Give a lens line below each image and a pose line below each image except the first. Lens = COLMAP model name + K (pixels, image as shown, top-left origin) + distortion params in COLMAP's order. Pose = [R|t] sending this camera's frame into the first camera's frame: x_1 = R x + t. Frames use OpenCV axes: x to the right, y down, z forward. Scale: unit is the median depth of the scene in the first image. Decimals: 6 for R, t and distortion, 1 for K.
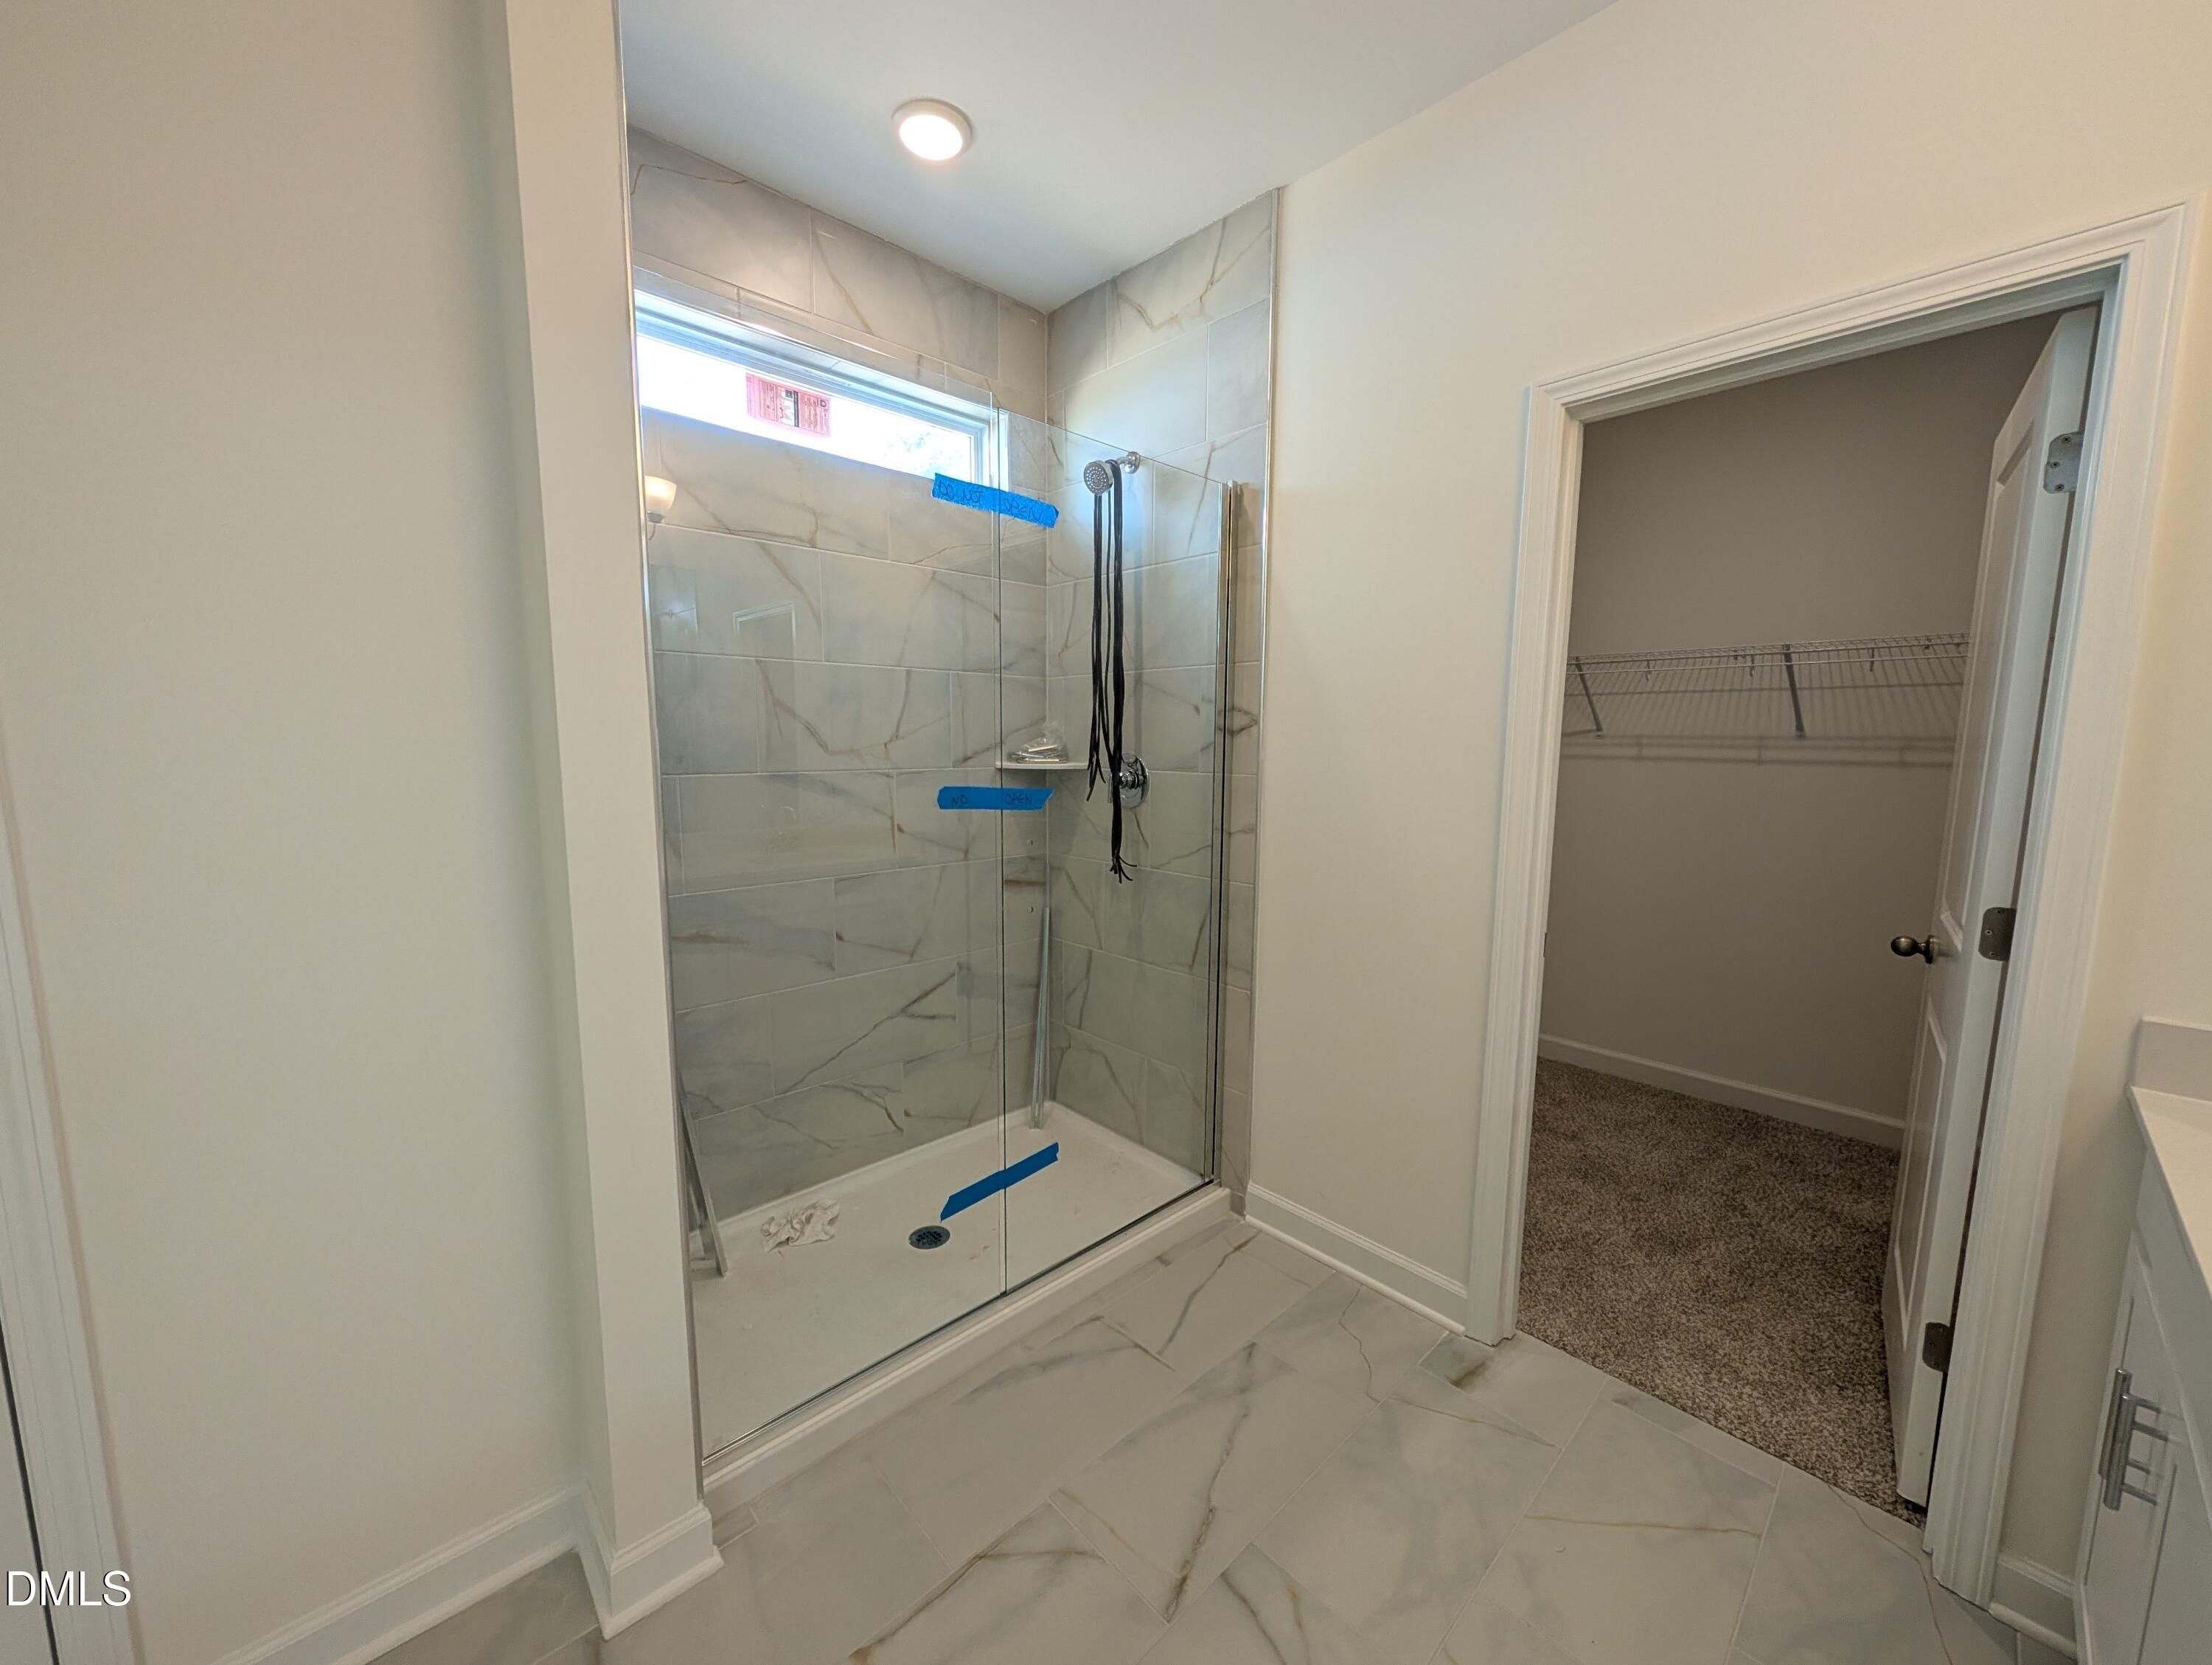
lens RADIAL K [[833.2, 0, 1106.7], [0, 833.2, 838.8], [0, 0, 1]] dist [0.000375, 0.000038]
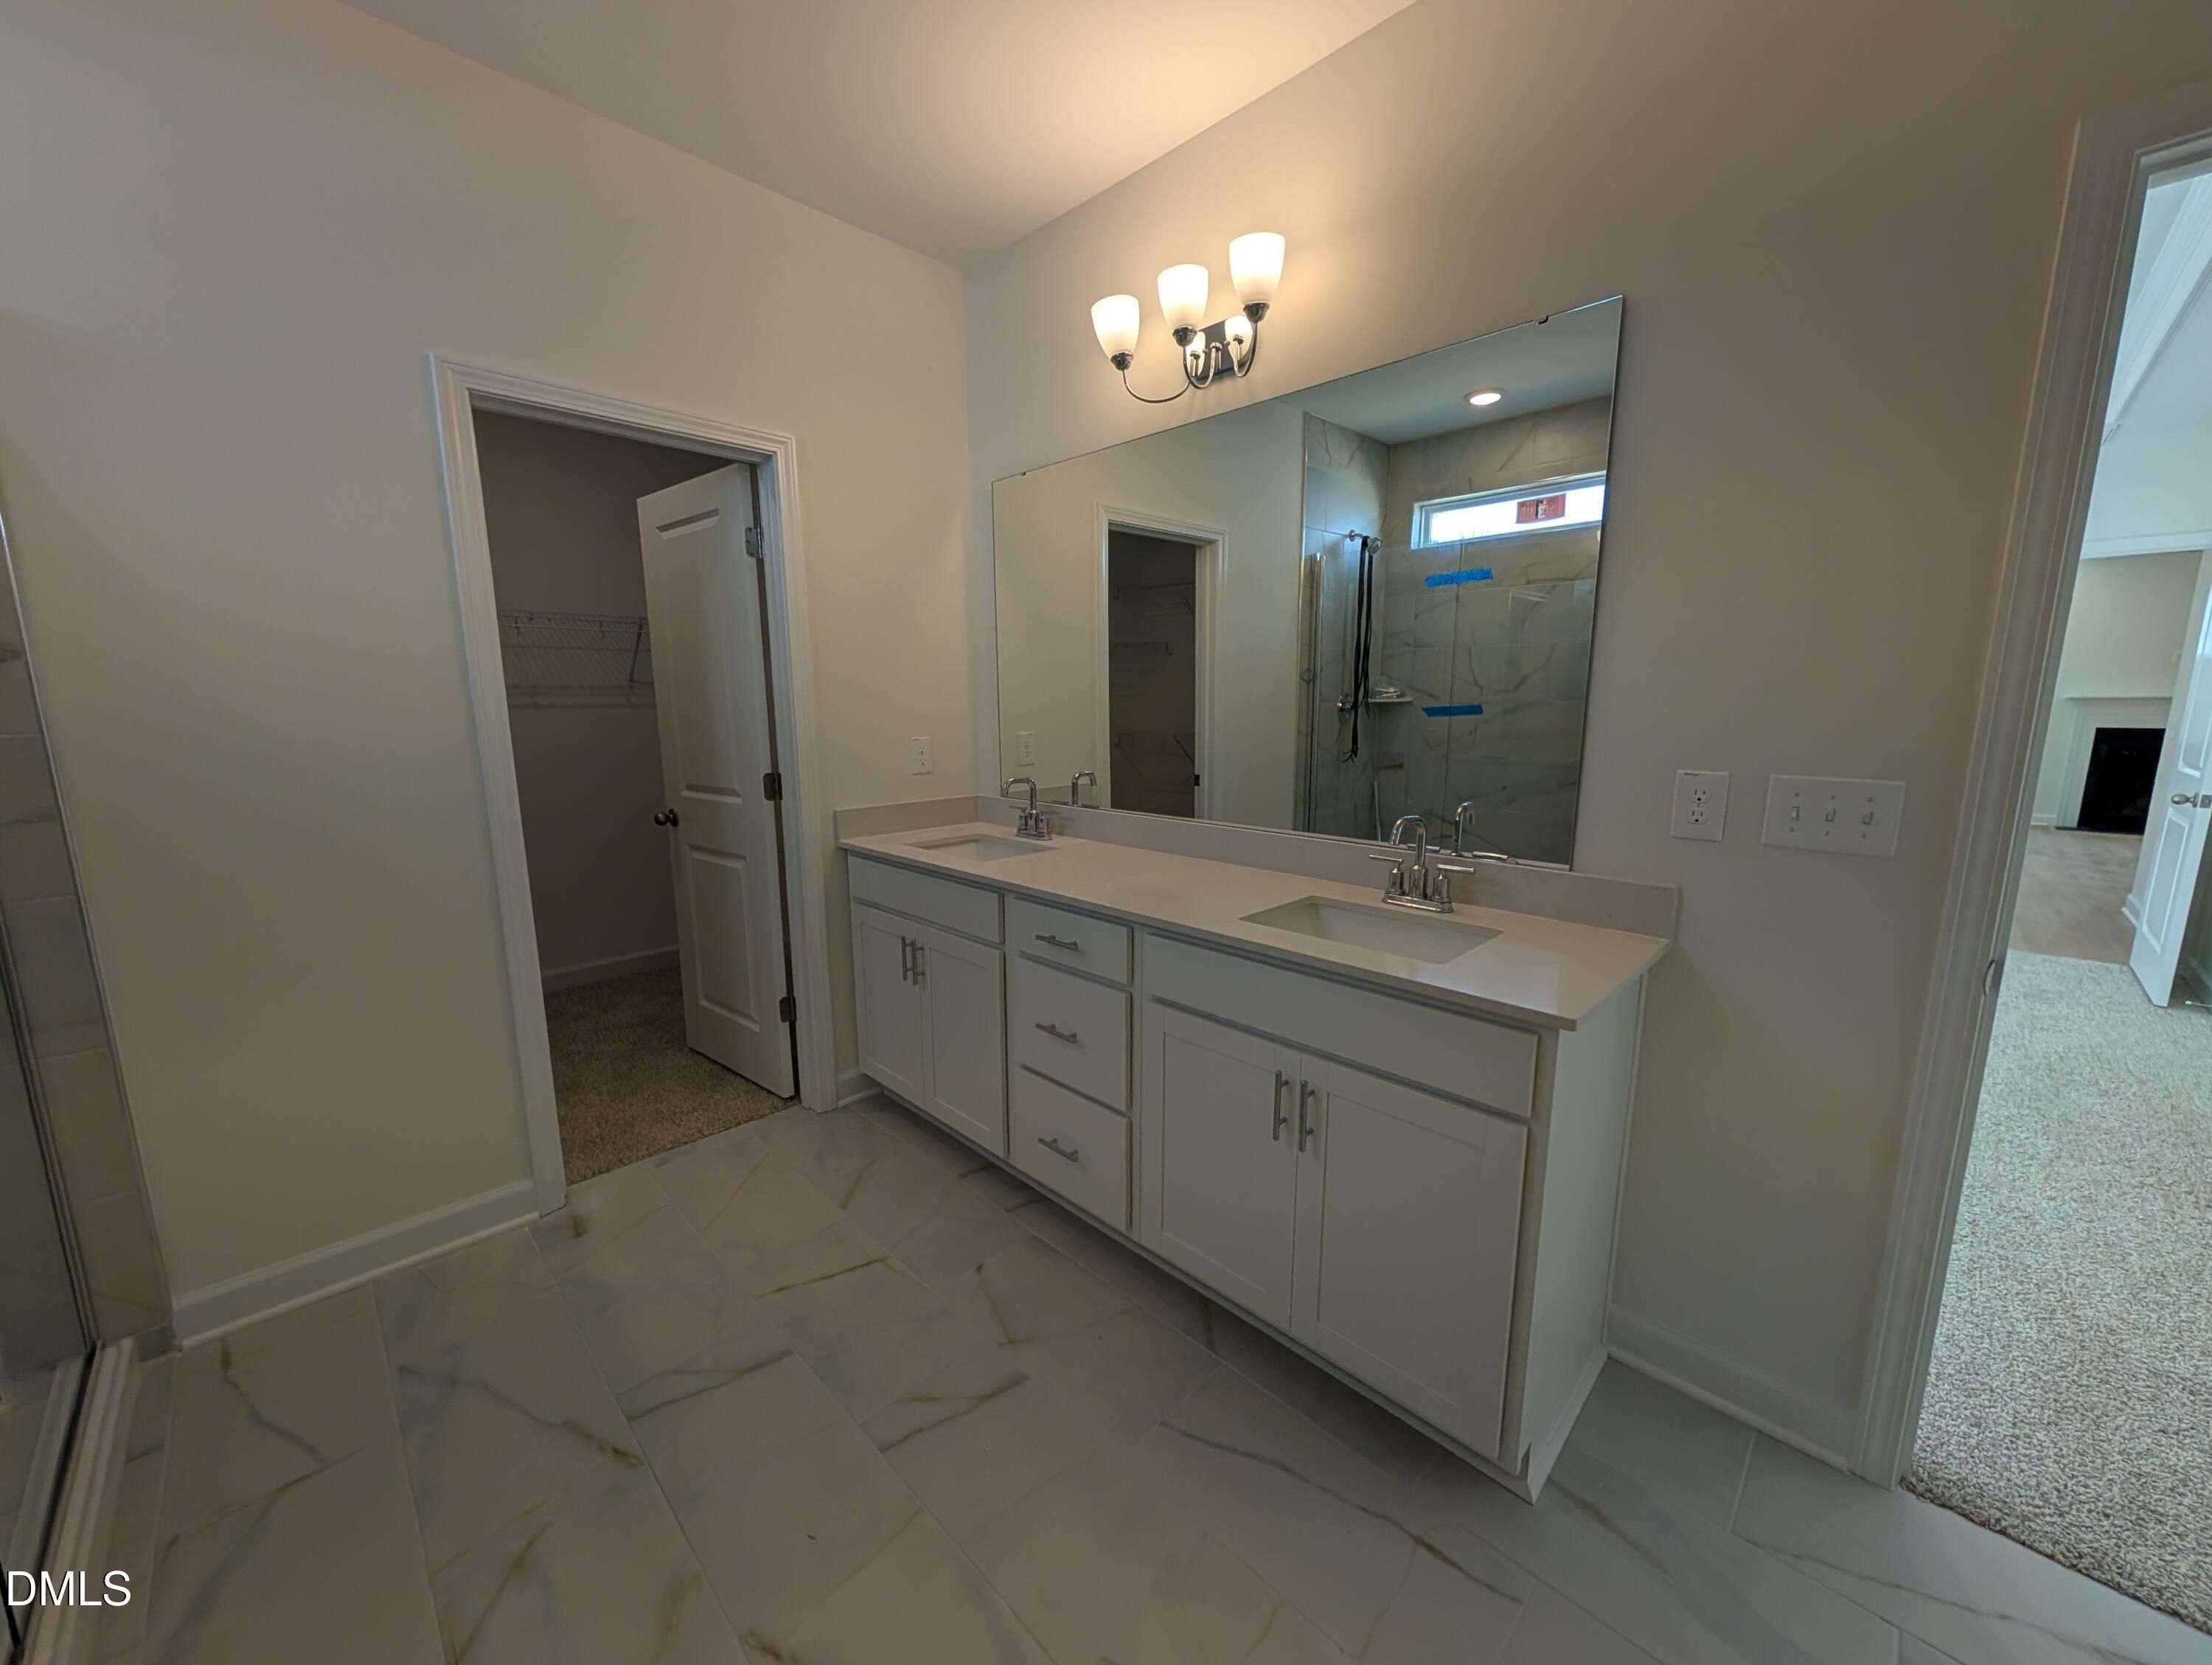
lens RADIAL K [[833.2, 0, 1106.7], [0, 833.2, 838.8], [0, 0, 1]] dist [0.000375, 0.000038]
pose [[-0.034393, -0.173362, 0.984257, -0.615256], [0.118071, 0.977238, 0.176251, -0.012954], [-0.992409, 0.122274, -0.013141, 0.190472]]
